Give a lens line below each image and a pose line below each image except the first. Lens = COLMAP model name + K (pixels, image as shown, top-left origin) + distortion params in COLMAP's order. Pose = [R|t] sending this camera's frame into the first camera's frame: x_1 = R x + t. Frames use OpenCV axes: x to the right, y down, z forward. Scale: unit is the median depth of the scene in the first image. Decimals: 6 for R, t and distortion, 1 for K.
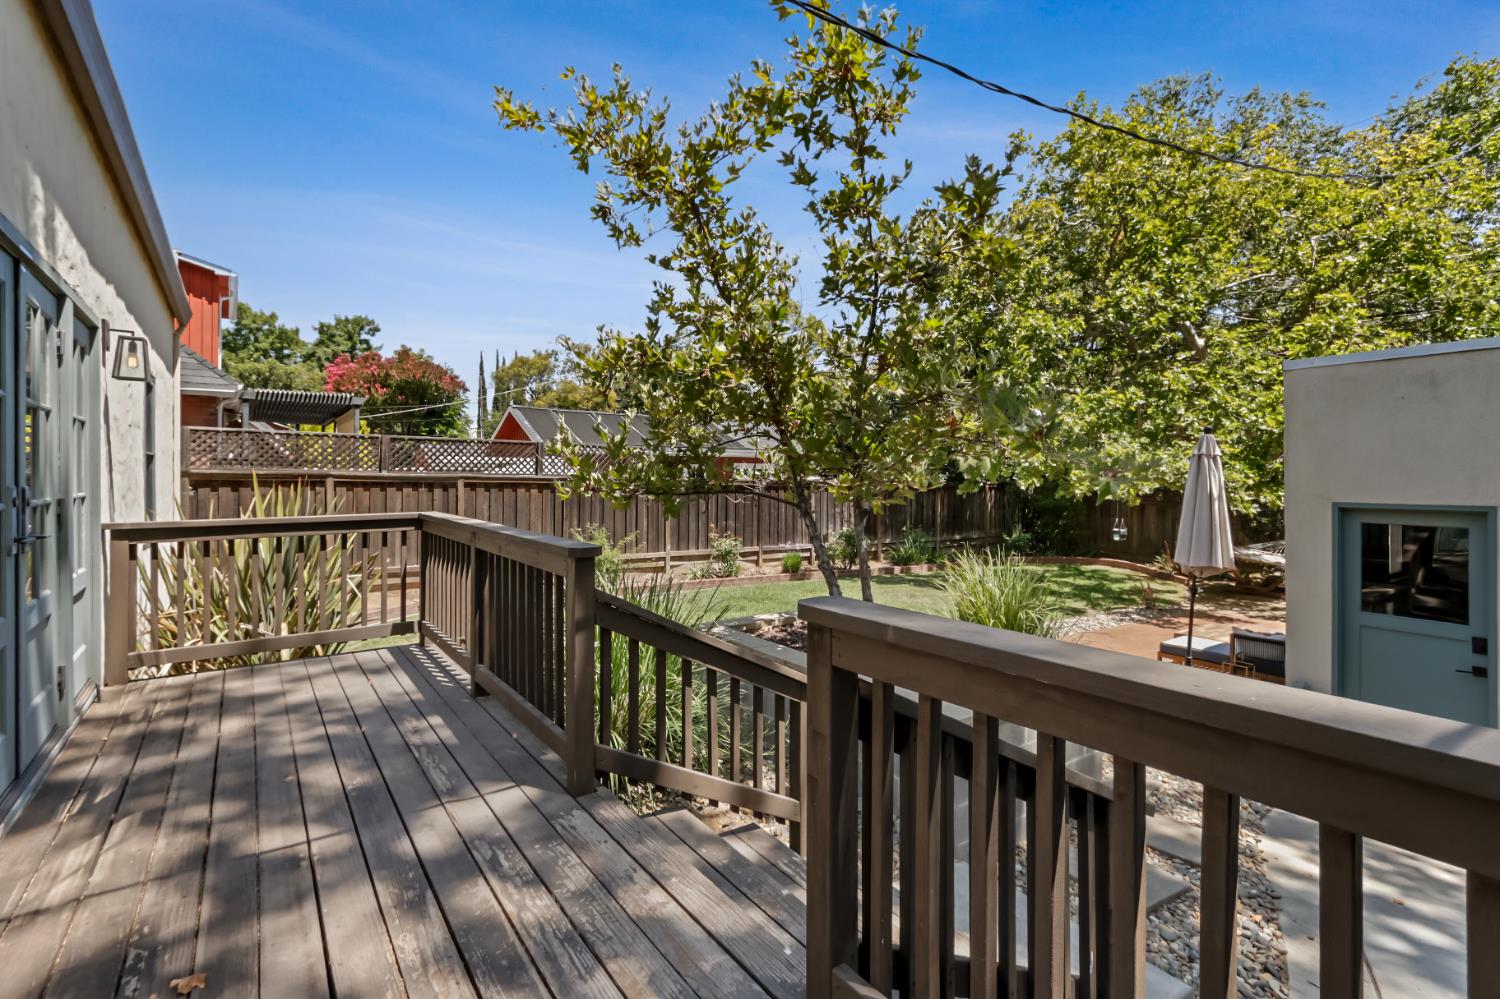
lens RADIAL K [[736.5, 0, 750.2], [0, 736.5, 487.0], [0, 0, 1]] dist [0.015817, 0.002383]
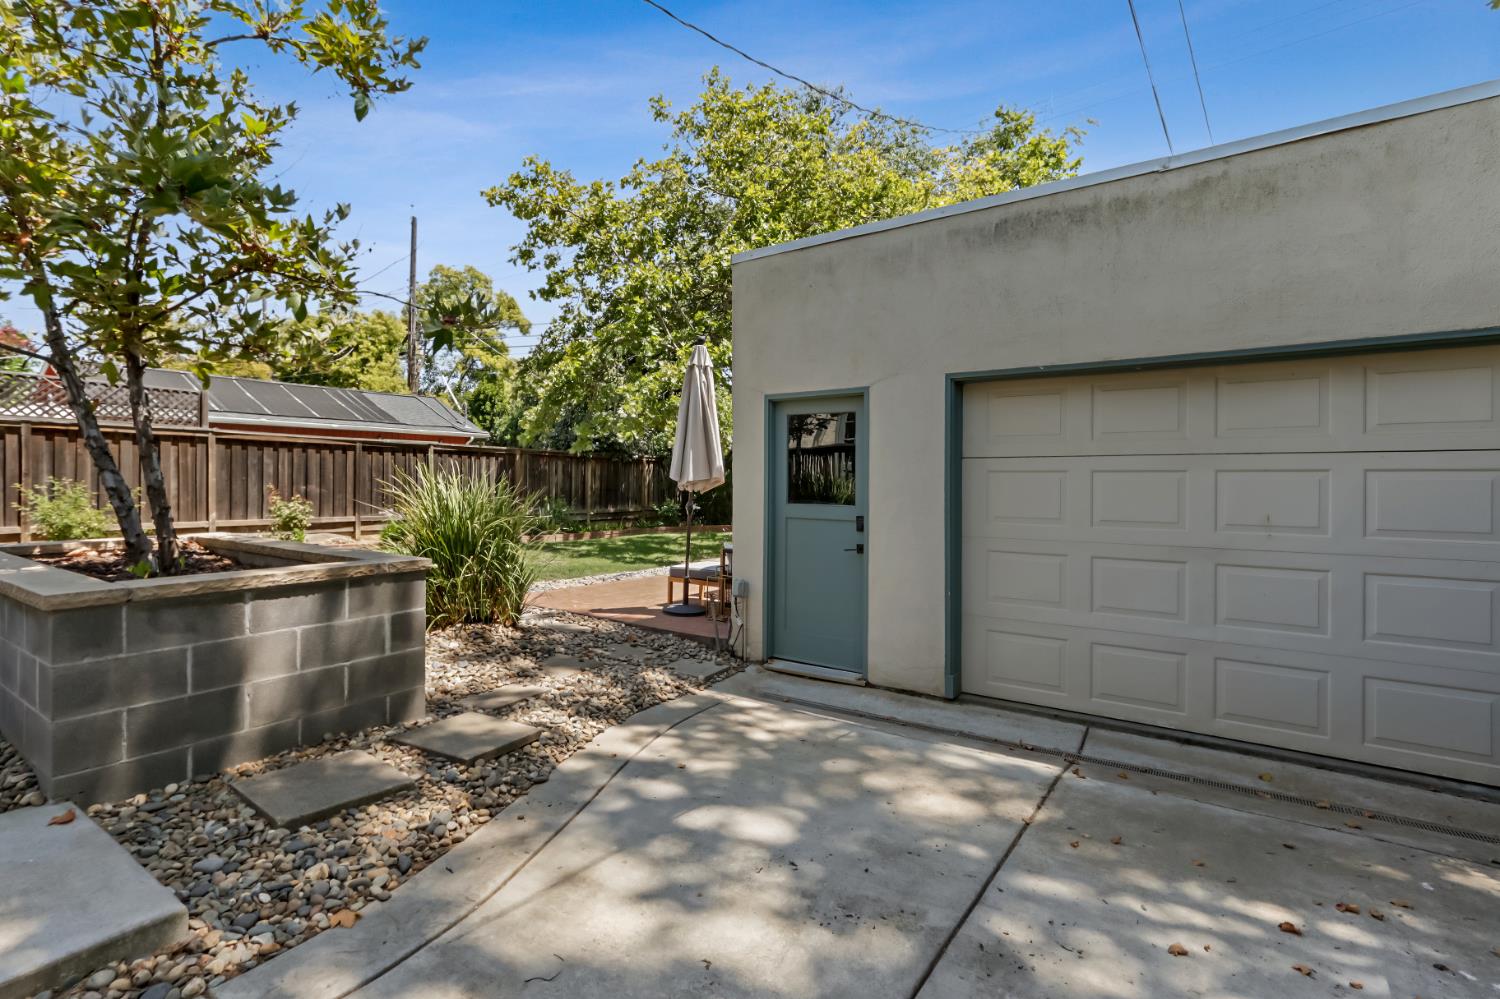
lens RADIAL K [[736.5, 0, 747.8], [0, 736.5, 497.6], [0, 0, 1]] dist [0.015817, 0.002383]
pose [[0.934498, -0.009191, 0.355850, 0.144886], [0.003047, 0.999836, 0.017824, 0.049025], [-0.355955, -0.015572, 0.934373, 0.031531]]
